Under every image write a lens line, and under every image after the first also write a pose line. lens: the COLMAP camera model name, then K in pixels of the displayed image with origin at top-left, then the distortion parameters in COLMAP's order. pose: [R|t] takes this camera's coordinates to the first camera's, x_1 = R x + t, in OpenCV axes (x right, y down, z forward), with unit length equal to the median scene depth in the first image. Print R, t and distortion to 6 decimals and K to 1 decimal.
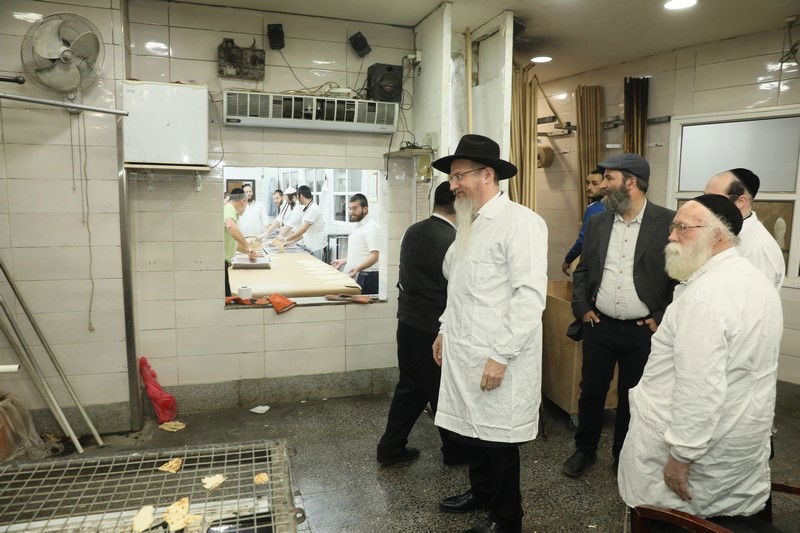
lens RADIAL K [[541.2, 0, 396.7], [0, 541.2, 269.3], [0, 0, 1]] dist [-0.107721, 0.075996]
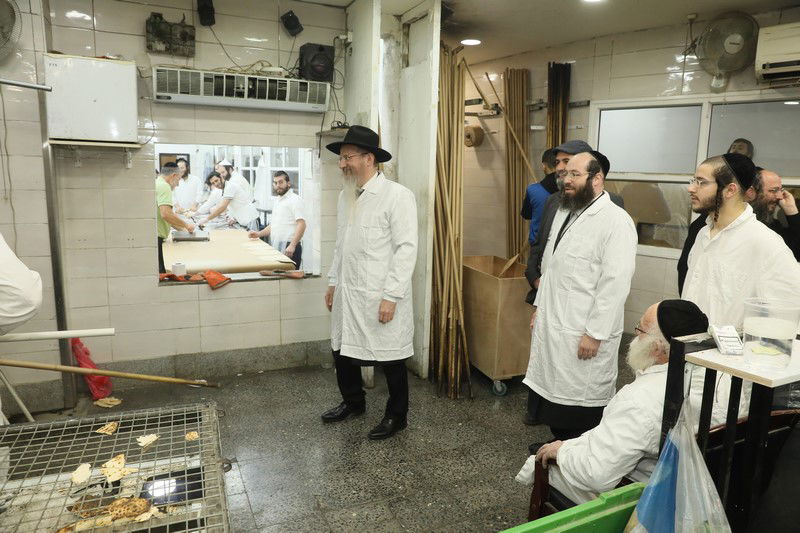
lens RADIAL K [[541.2, 0, 399.7], [0, 541.2, 269.8], [0, 0, 1]] dist [-0.107721, 0.075996]
pose [[0.993623, -0.008251, 0.112452, 0.018282], [0.002865, 0.998844, 0.047974, -0.002416], [-0.112718, -0.047346, 0.992498, -0.044240]]
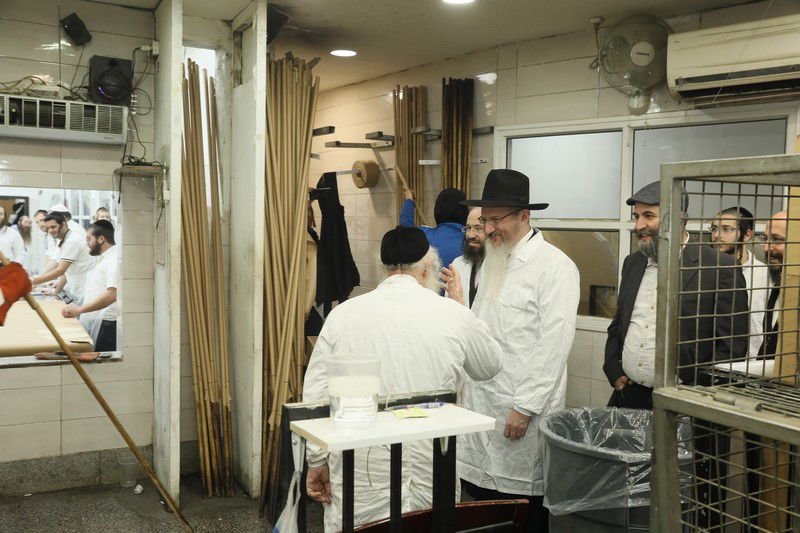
lens RADIAL K [[772.3, 0, 403.2], [0, 772.3, 266.5], [0, 0, 1]] dist [0.020970, 0.000000]
pose [[0.988681, -0.000843, 0.150033, 0.239170], [0.012212, 0.997119, -0.074868, 0.016146], [-0.149538, 0.075853, 0.985842, -0.174981]]
